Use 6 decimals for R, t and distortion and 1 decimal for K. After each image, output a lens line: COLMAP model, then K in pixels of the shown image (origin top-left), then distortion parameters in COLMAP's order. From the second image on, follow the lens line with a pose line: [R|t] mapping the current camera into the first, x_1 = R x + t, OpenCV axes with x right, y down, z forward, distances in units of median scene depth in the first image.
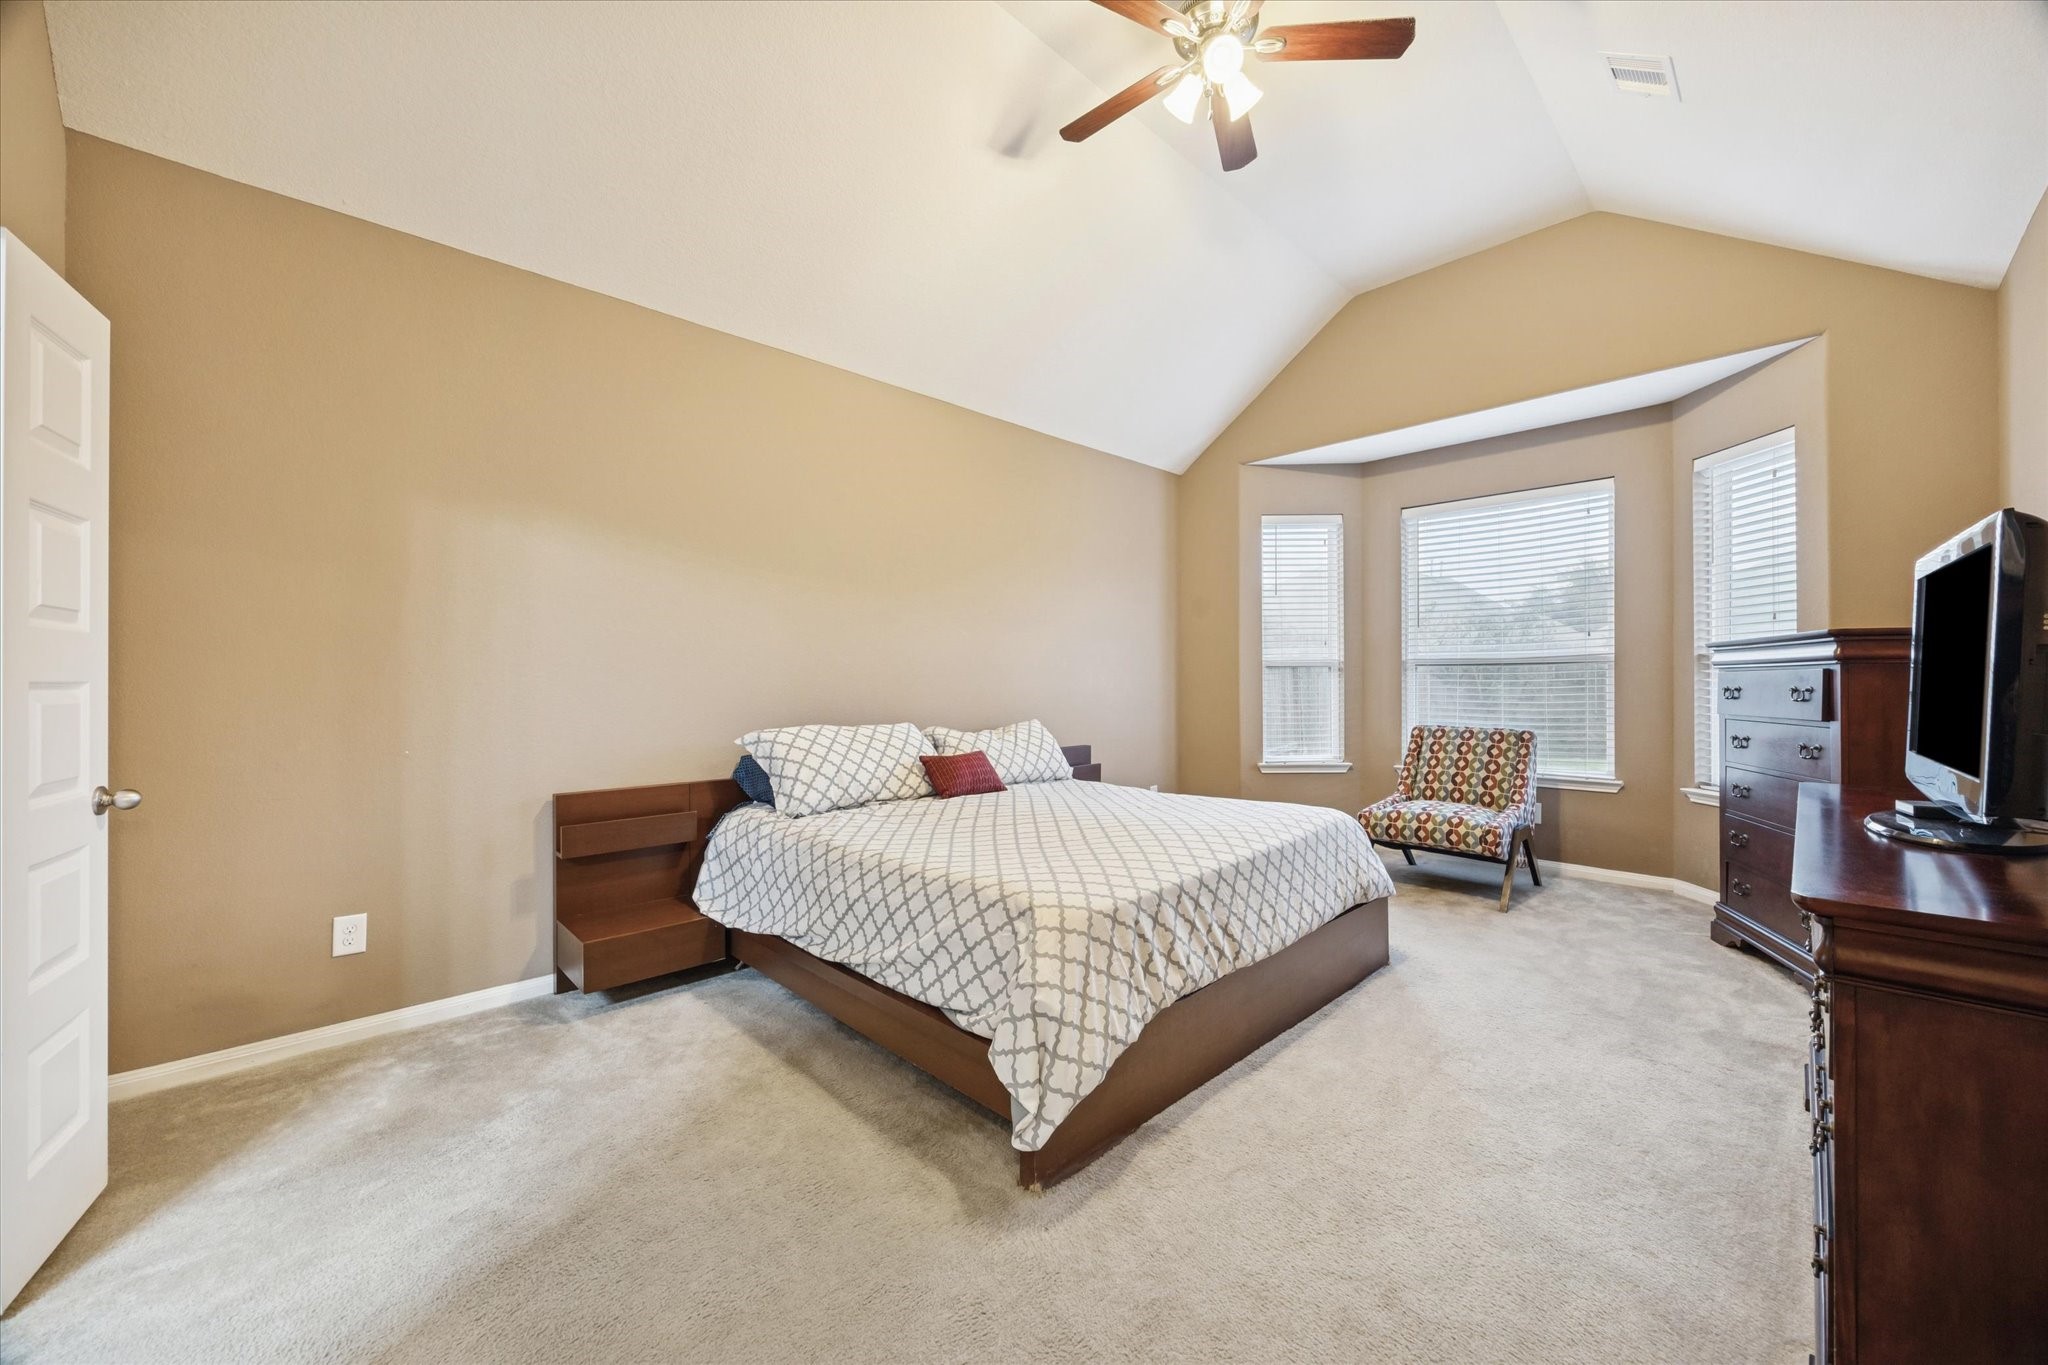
lens RADIAL K [[781.3, 0, 1017.9], [0, 781.3, 681.2], [0, 0, 1]] dist [0.001805, 0.000010]
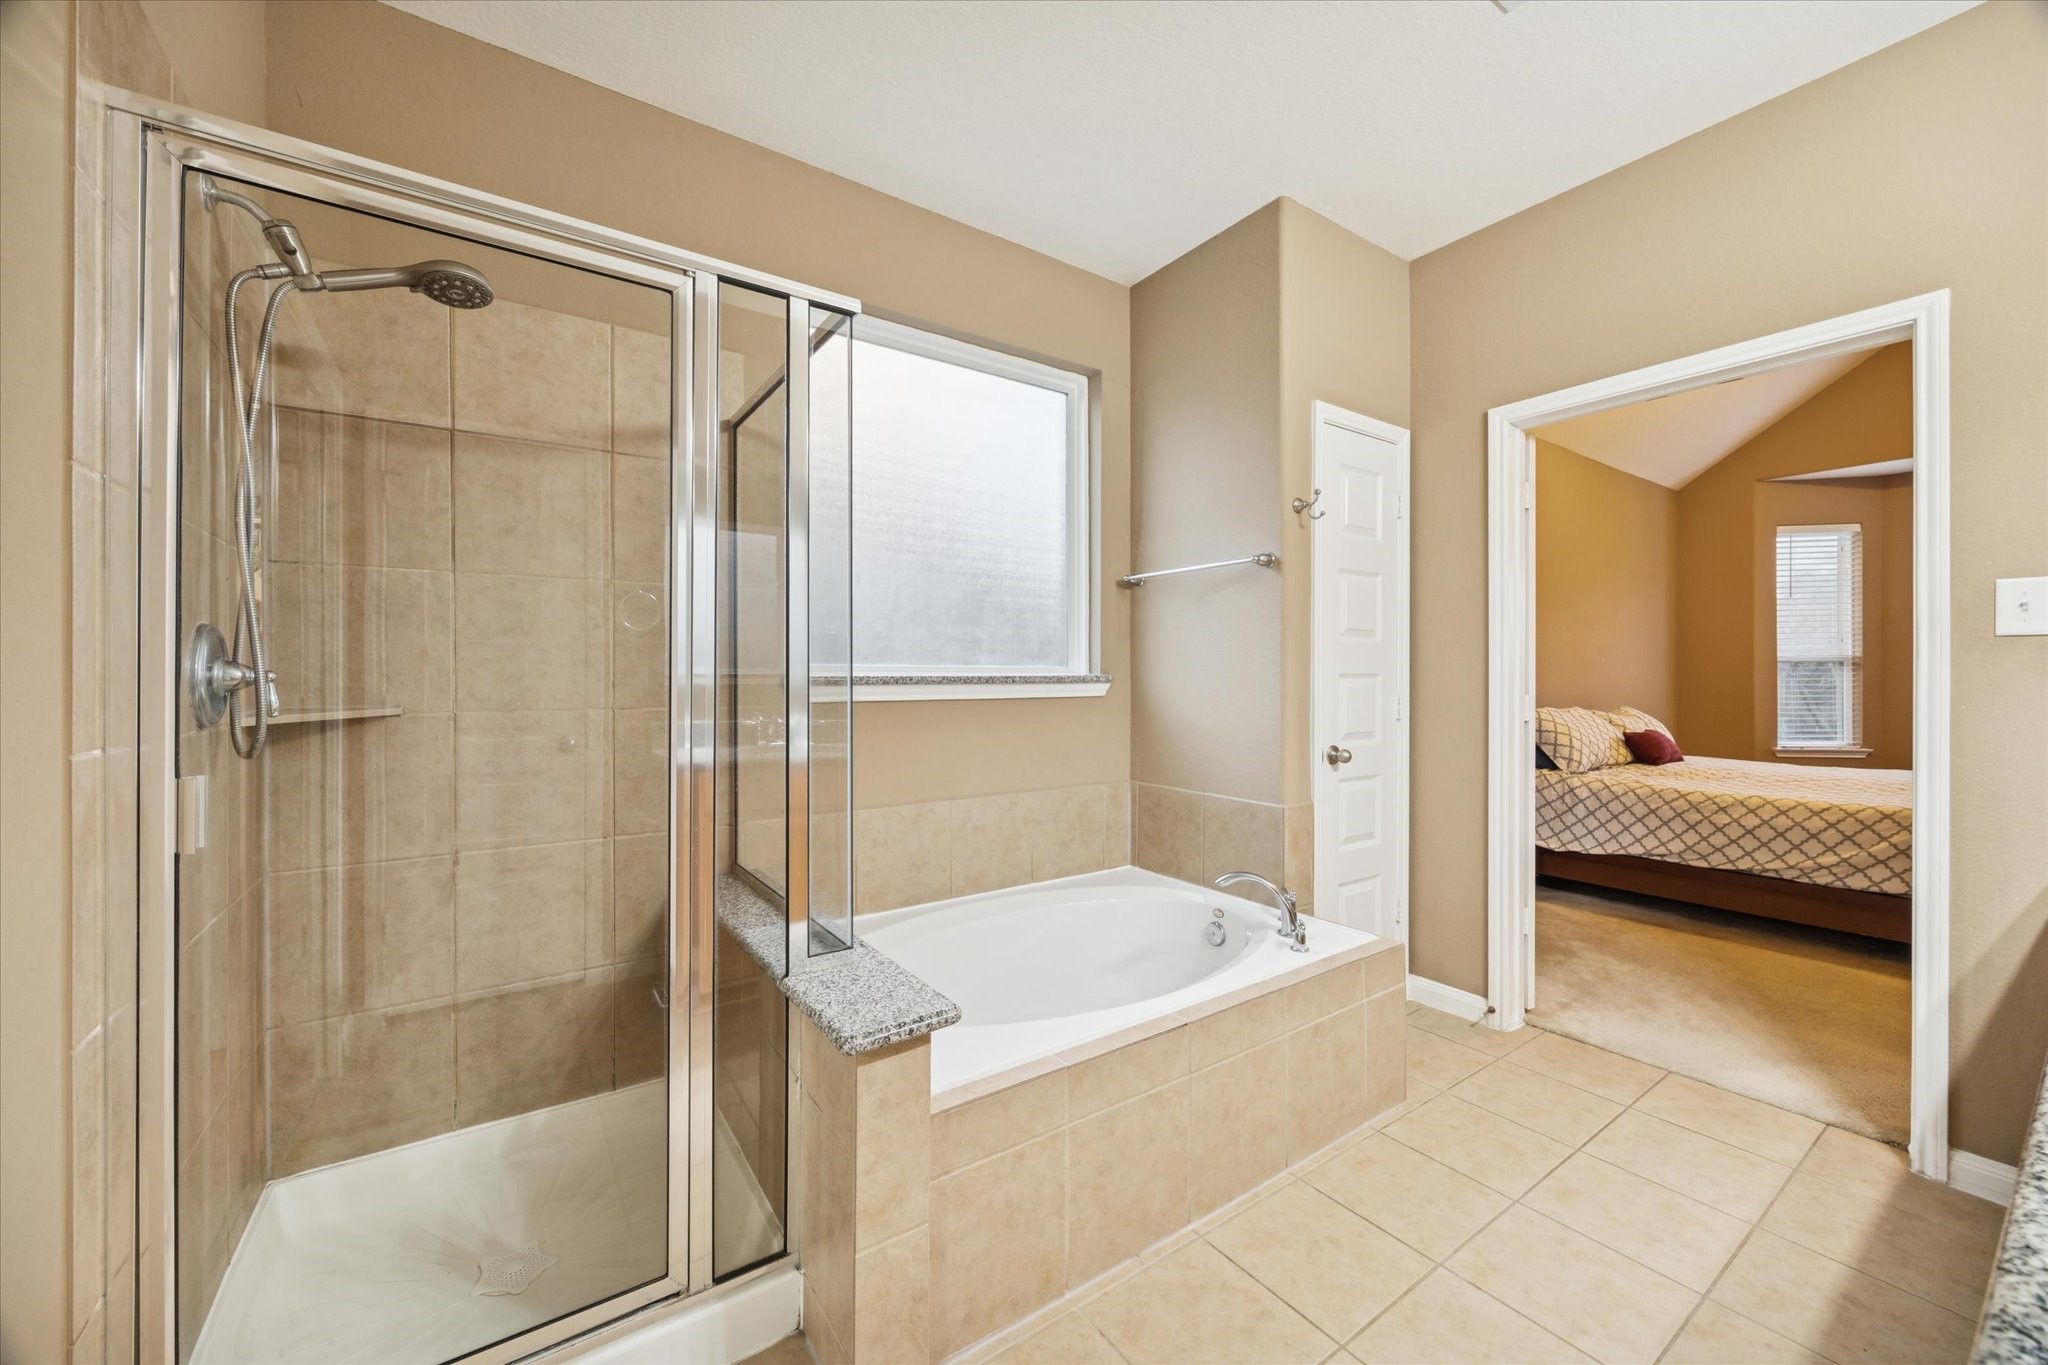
lens RADIAL K [[781.3, 0, 1025.9], [0, 781.3, 683.7], [0, 0, 1]] dist [0.001805, 0.000010]
pose [[0.986961, 0.002587, -0.160941, -0.565545], [-0.000971, 0.999948, 0.010122, 0.002400], [0.160959, -0.009834, 0.986912, -0.272705]]
